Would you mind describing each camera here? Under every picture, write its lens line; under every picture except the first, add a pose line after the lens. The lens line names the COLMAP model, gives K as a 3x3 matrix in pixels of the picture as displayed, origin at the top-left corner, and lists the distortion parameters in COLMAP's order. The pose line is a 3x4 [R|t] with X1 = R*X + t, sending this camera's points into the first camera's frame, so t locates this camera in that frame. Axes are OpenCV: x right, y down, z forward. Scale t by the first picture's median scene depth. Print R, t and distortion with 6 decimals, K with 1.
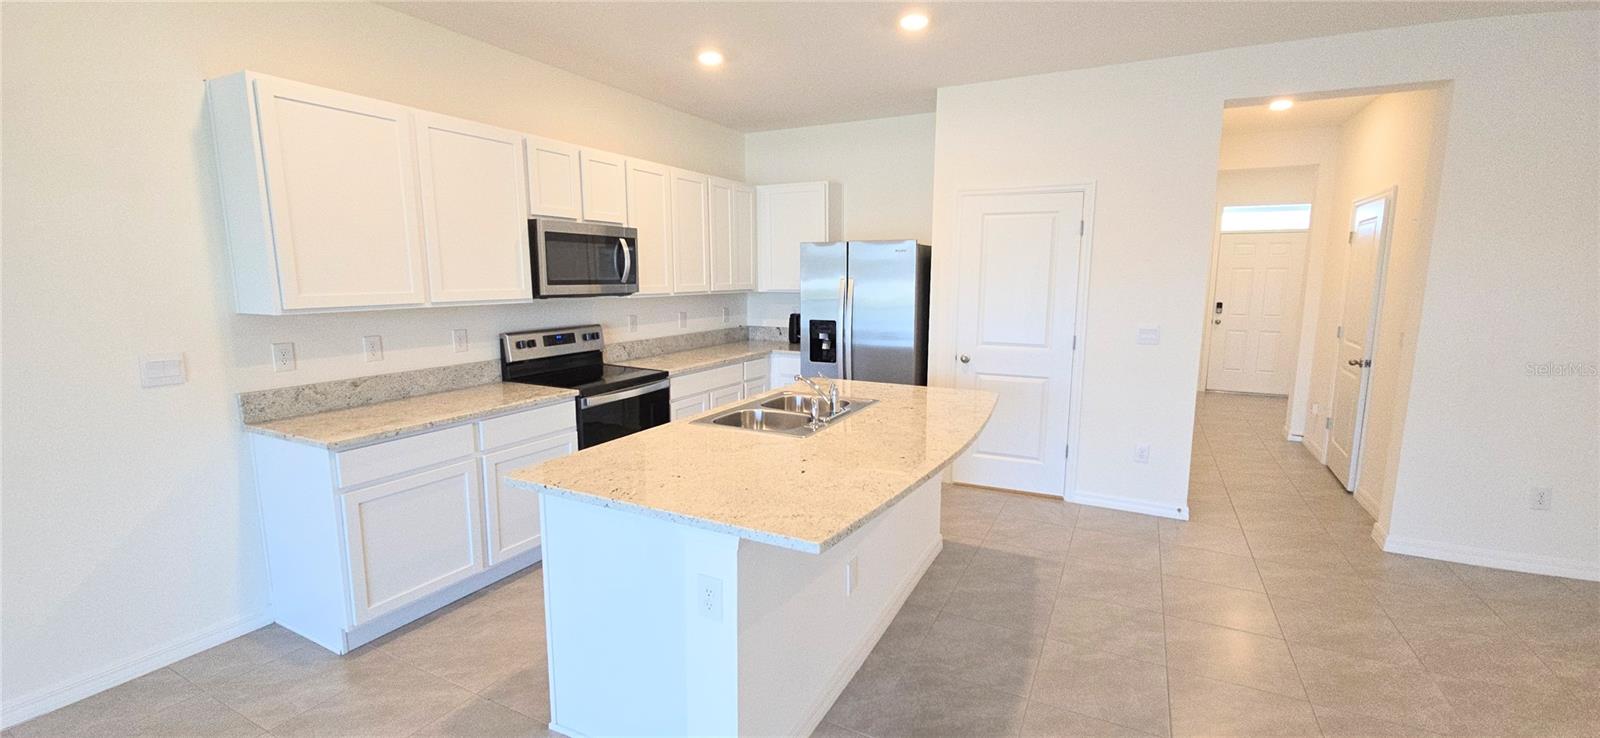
lens RADIAL K [[650.6, 0, 801.5], [0, 650.6, 370.6], [0, 0, 1]] dist [0.004393, -0.003658]
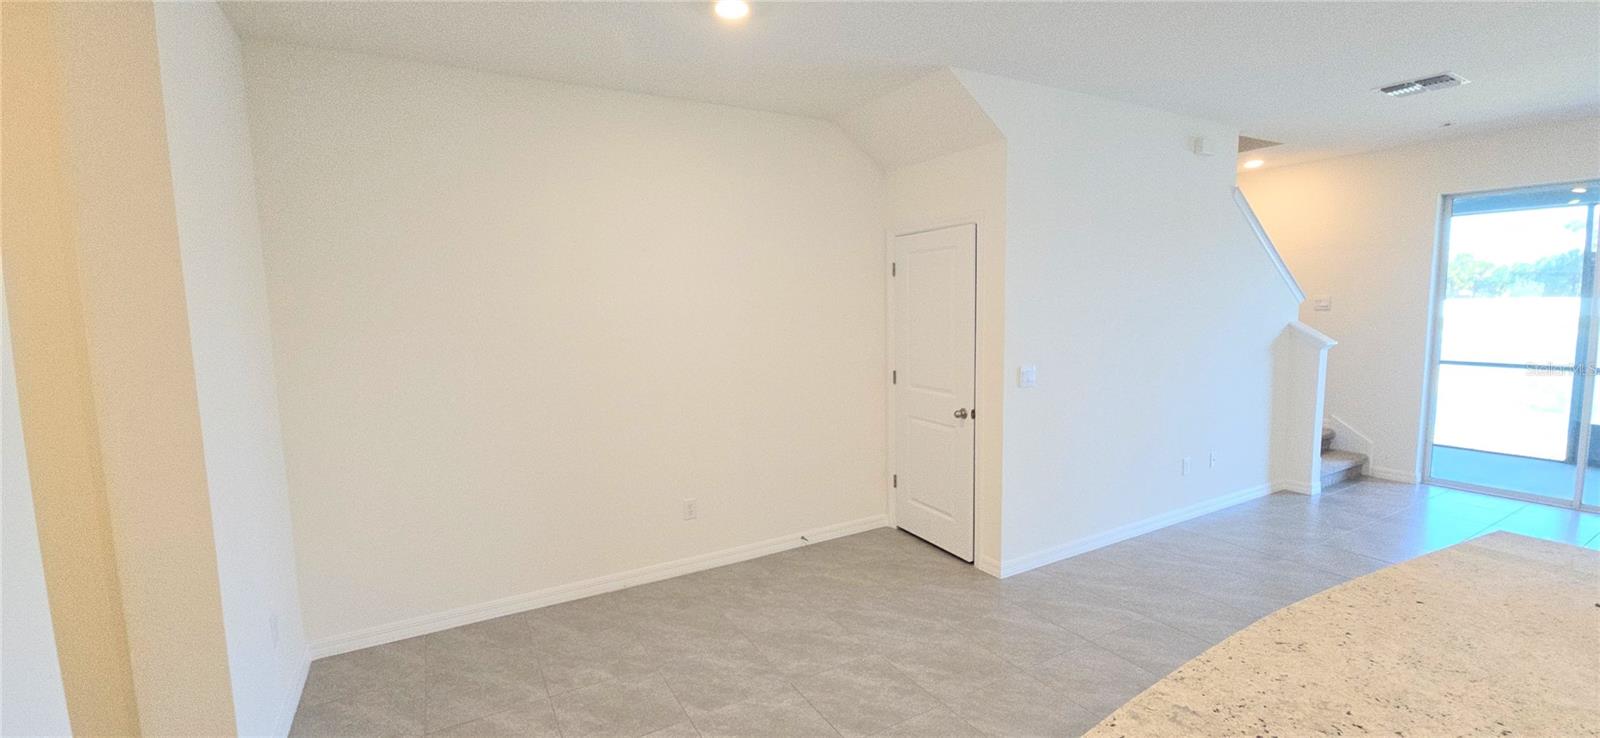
lens RADIAL K [[650.6, 0, 803.4], [0, 650.6, 367.3], [0, 0, 1]] dist [0.004393, -0.003658]
pose [[-0.841562, -0.040403, 0.538647, 0.186203], [0.099863, 0.968372, 0.228657, -0.173660], [-0.530849, 0.246220, -0.810910, 1.004556]]
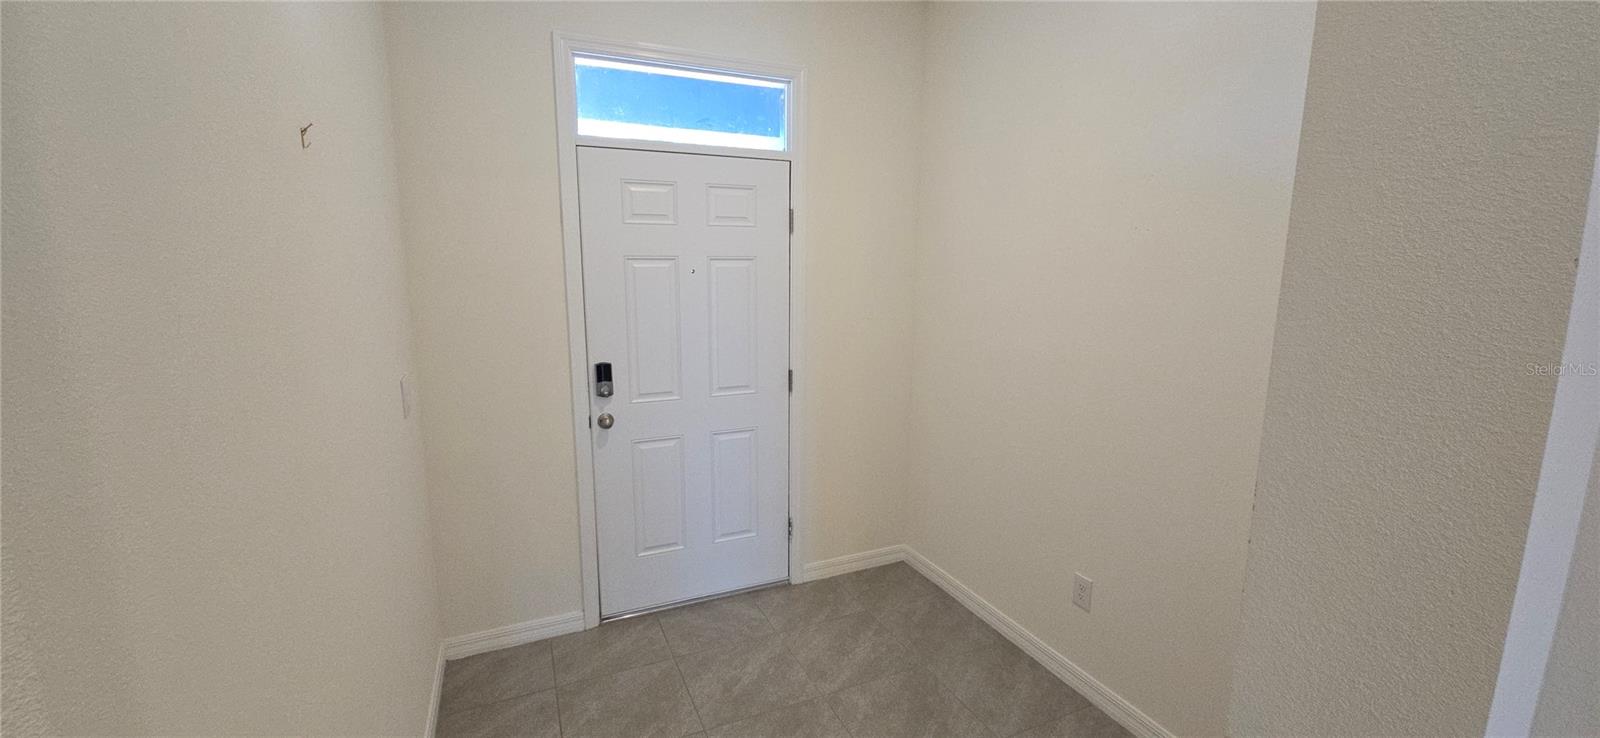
lens RADIAL K [[650.6, 0, 796.3], [0, 650.6, 367.8], [0, 0, 1]] dist [0.004393, -0.003658]
pose [[0.621758, -0.129418, 0.772443, 0.937647], [0.114009, 0.990704, 0.074217, -0.241737], [-0.774867, 0.041921, 0.630733, 1.498149]]
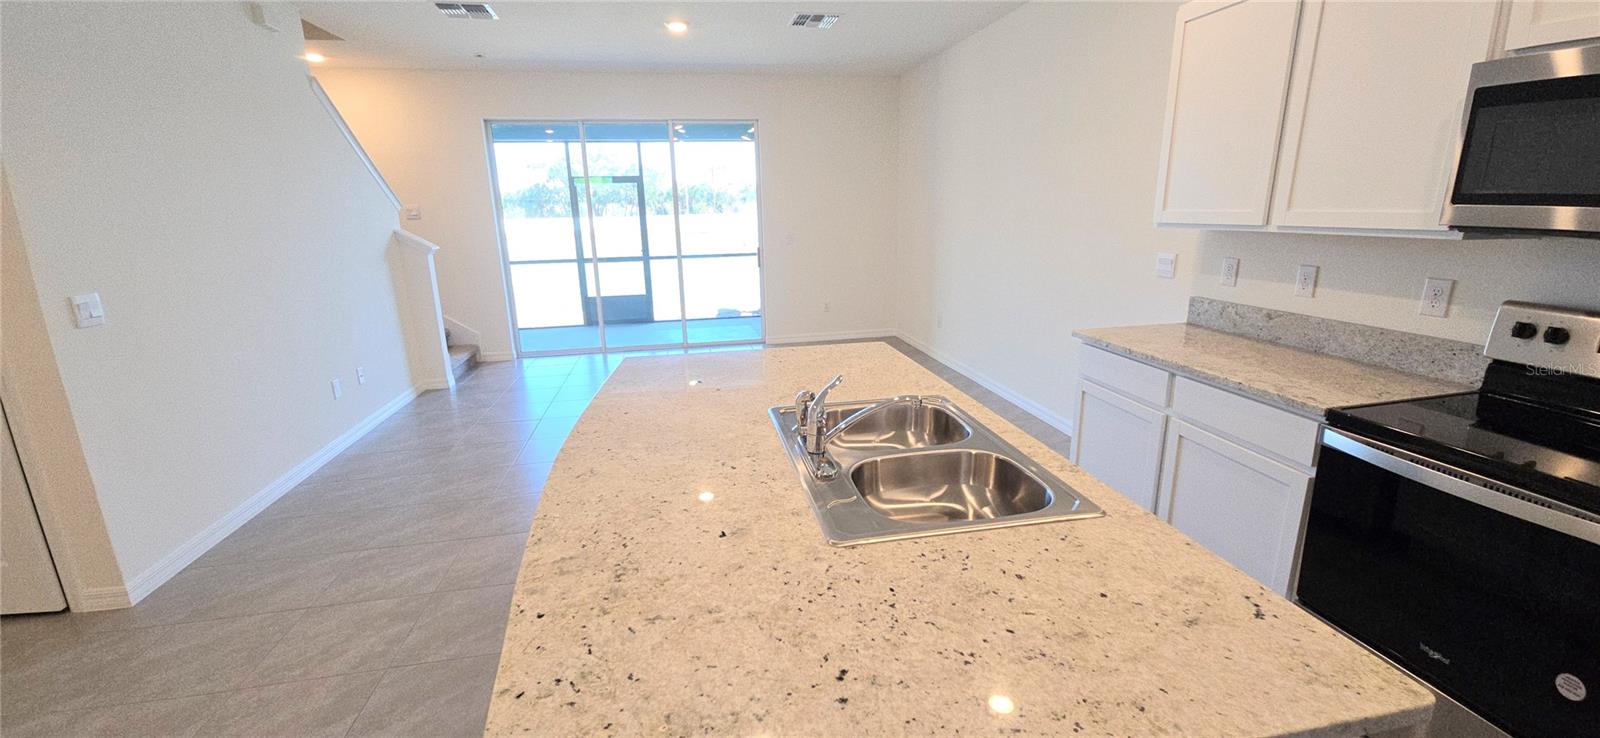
lens RADIAL K [[650.6, 0, 801.7], [0, 650.6, 368.0], [0, 0, 1]] dist [0.004393, -0.003658]
pose [[-0.782634, 0.165167, -0.600170, 0.267154], [-0.075258, 0.931977, 0.354619, -0.136532], [0.617916, 0.322704, -0.716967, 0.966205]]
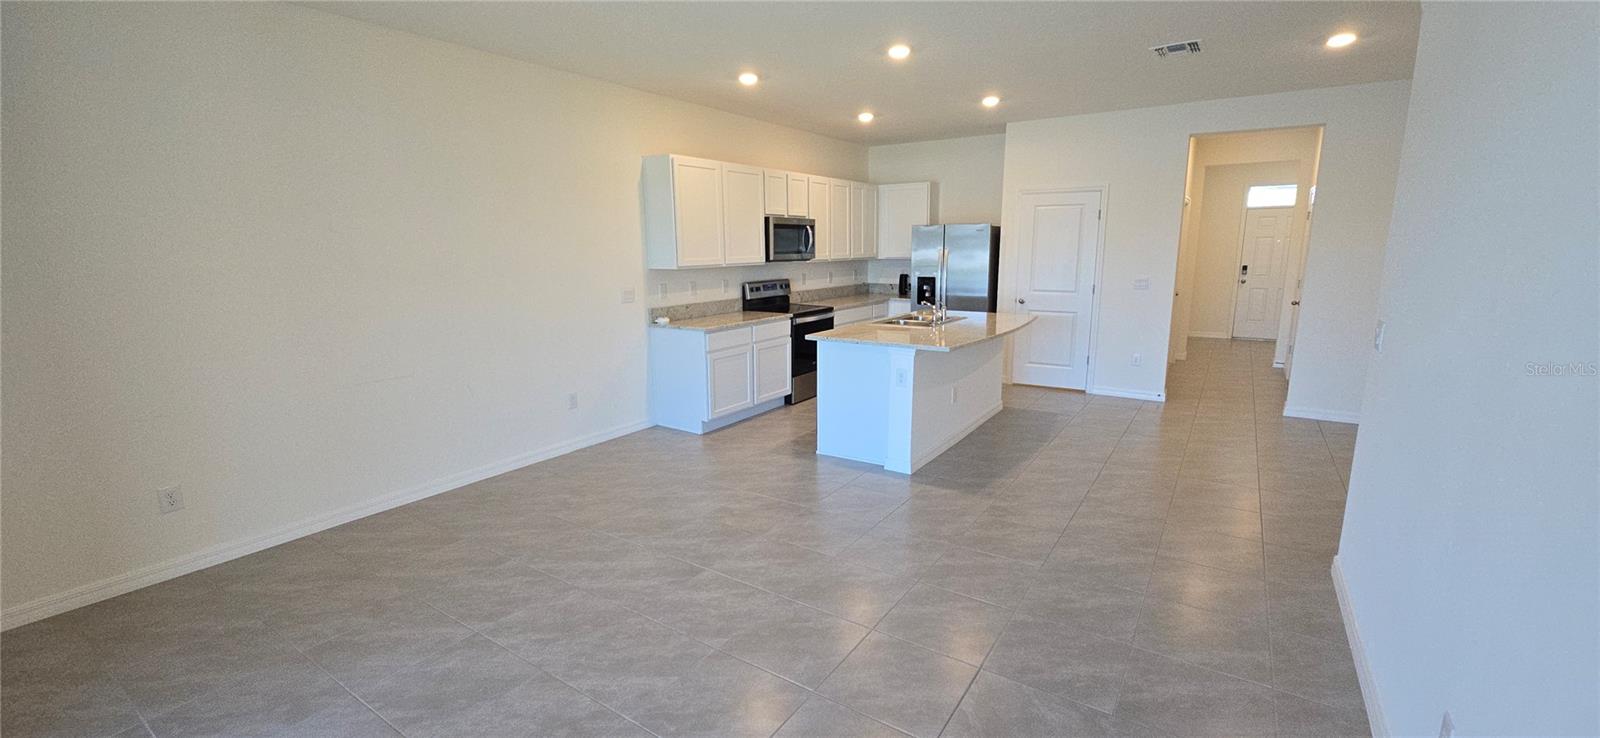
lens RADIAL K [[650.6, 0, 799.7], [0, 650.6, 372.5], [0, 0, 1]] dist [0.004393, -0.003658]
pose [[0.993776, 0.010902, -0.110863, -0.109478], [-0.005849, 0.998933, 0.045804, 0.094201], [0.111244, -0.044870, 0.992780, -0.664189]]
